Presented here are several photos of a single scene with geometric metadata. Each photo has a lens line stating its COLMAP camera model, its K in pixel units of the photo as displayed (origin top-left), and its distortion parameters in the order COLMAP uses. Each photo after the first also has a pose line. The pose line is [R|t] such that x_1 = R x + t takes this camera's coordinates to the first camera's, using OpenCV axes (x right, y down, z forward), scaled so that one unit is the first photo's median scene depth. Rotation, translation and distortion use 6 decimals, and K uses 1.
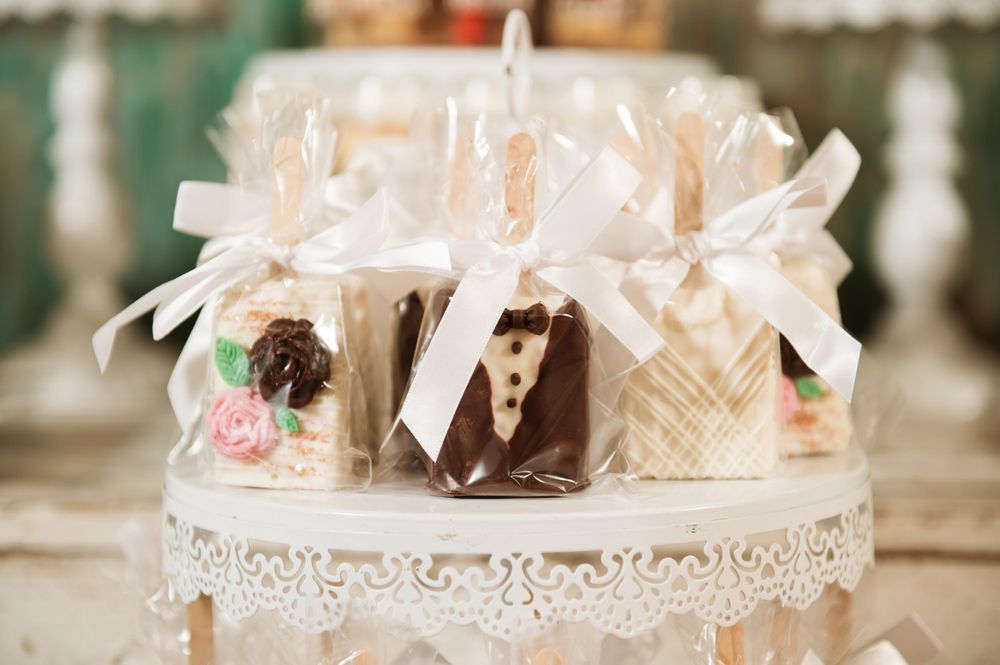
lens RADIAL K [[1893.9, 0, 515.6], [0, 1893.9, 331.5], [0, 0, 1]] dist [0.052678, 0.067714]
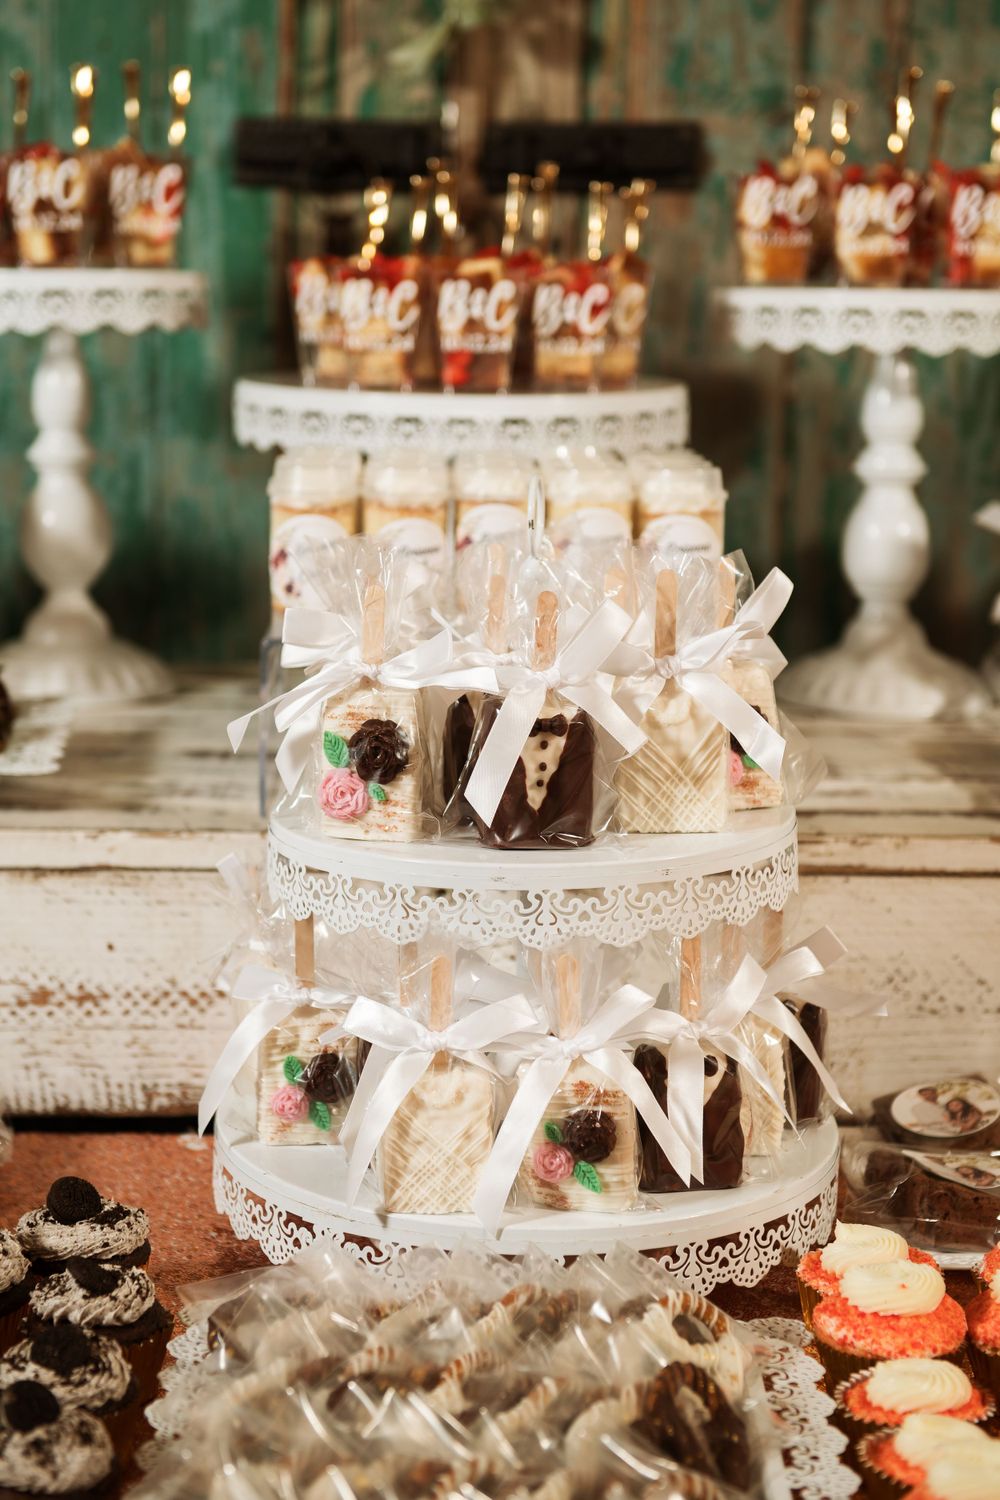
lens RADIAL K [[2701.0, 0, 500.0], [0, 2701.0, 750.0], [0, 0, 1]] dist [0.018951, 0.037115]
pose [[0.999291, 0.000675, 0.037636, -0.104837], [-0.004544, 0.994691, 0.102803, -0.188952], [-0.037366, -0.102901, 0.993989, -0.975784]]
